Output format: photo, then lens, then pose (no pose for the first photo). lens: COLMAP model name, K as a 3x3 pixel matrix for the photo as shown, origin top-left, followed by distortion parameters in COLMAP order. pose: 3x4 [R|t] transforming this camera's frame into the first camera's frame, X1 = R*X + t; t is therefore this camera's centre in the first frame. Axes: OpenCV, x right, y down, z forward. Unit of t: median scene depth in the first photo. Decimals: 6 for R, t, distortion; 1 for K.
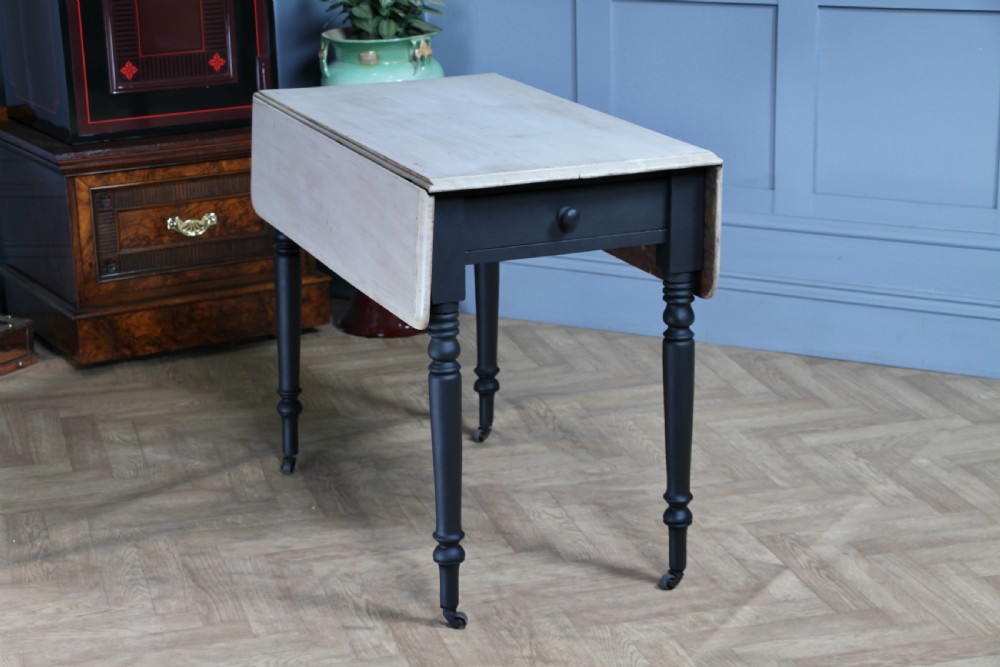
lens RADIAL K [[2164.6, 0, 500.0], [0, 2164.6, 333.5], [0, 0, 1]] dist [0.275883, 0.482789]
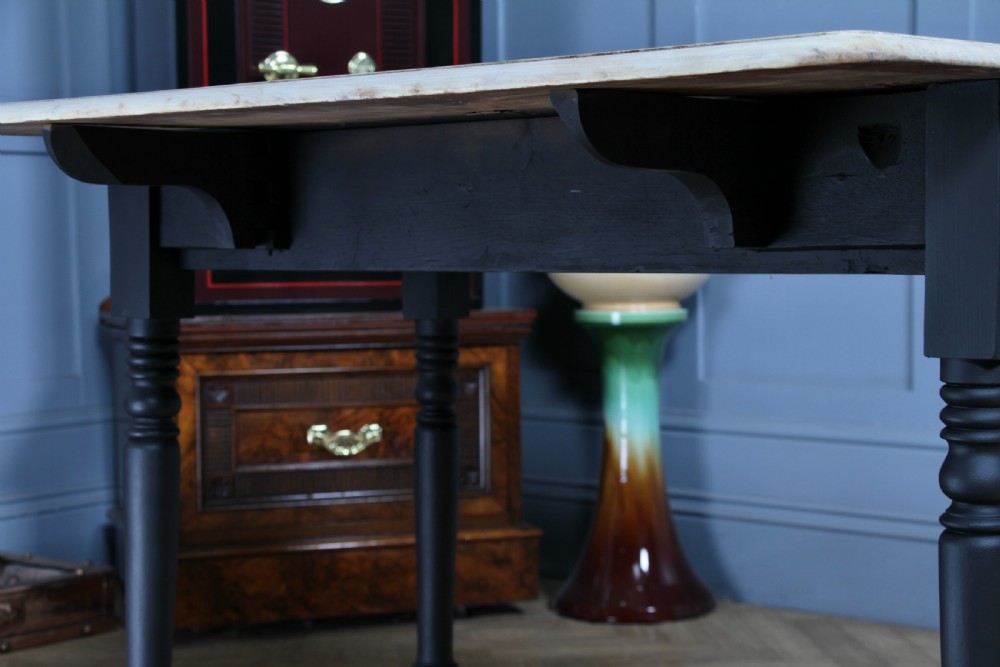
lens RADIAL K [[1942.8, 0, 514.2], [0, 1942.8, 347.3], [0, 0, 1]] dist [0.240002, 0.066417]
pose [[0.984471, 0.025873, -0.173629, 0.024689], [-0.062167, 0.976365, -0.206994, 0.057617], [0.164170, 0.214574, 0.962812, 0.485796]]
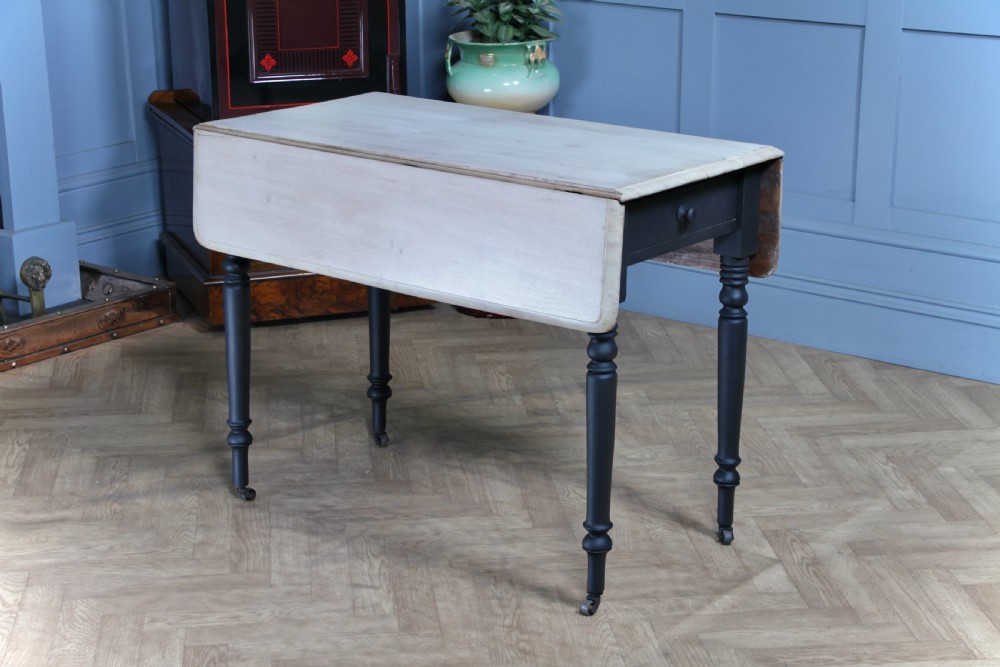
lens RADIAL K [[2002.1, 0, 507.4], [0, 2002.1, 331.1], [0, 0, 1]] dist [0.244563, 0.247757]
pose [[0.988635, 0.062834, -0.136575, 0.115480], [-0.060969, 0.997981, 0.017798, -0.012541], [0.137418, -0.009269, 0.990470, 0.011019]]
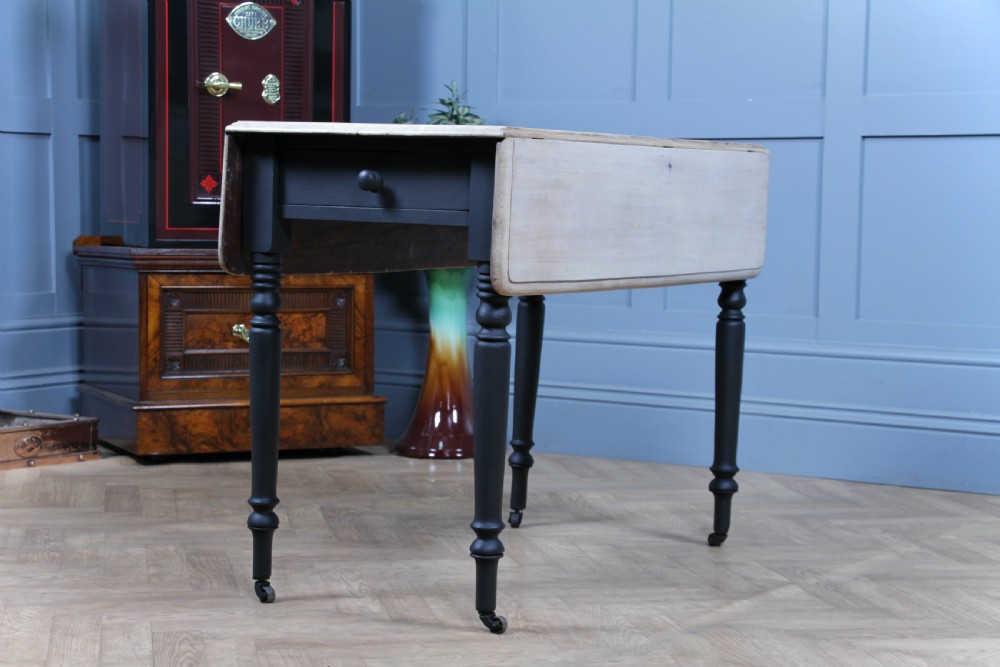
lens RADIAL K [[2016.7, 0, 505.3], [0, 2016.7, 335.7], [0, 0, 1]] dist [0.251770, 0.200857]
pose [[0.996477, 0.042815, -0.072119, 0.057715], [-0.056891, 0.976868, -0.206135, 0.175142], [0.061625, 0.209511, 0.975862, 0.073694]]
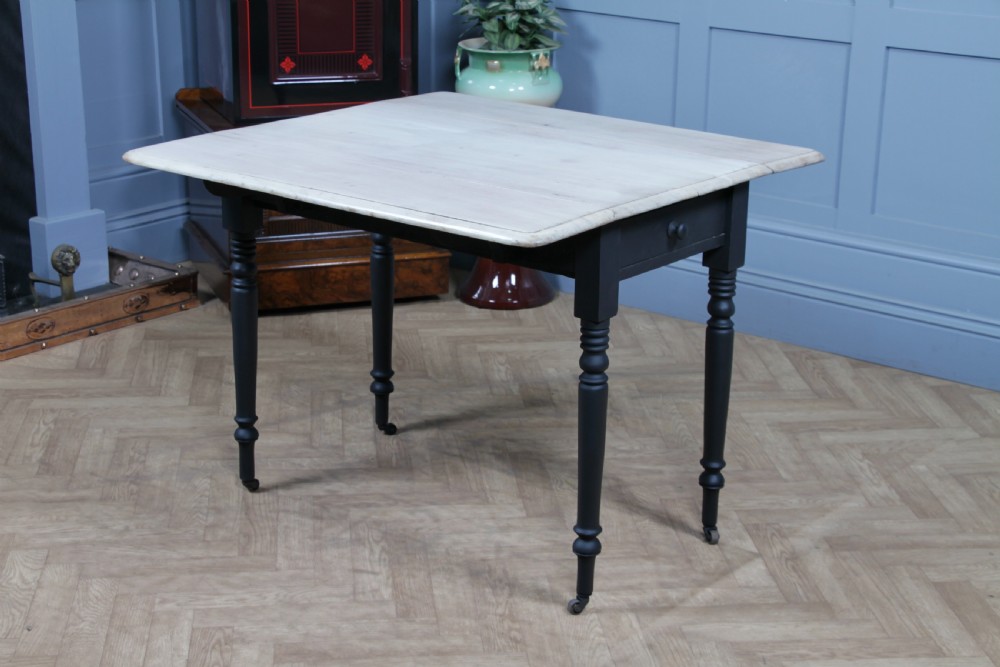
lens RADIAL K [[1824.7, 0, 507.1], [0, 1824.7, 333.2], [0, 0, 1]] dist [0.185445, 0.200768]
pose [[0.986744, 0.086064, -0.137585, 0.111617], [-0.081847, 0.995993, 0.036032, -0.026493], [0.140135, -0.024294, 0.989834, 0.049422]]
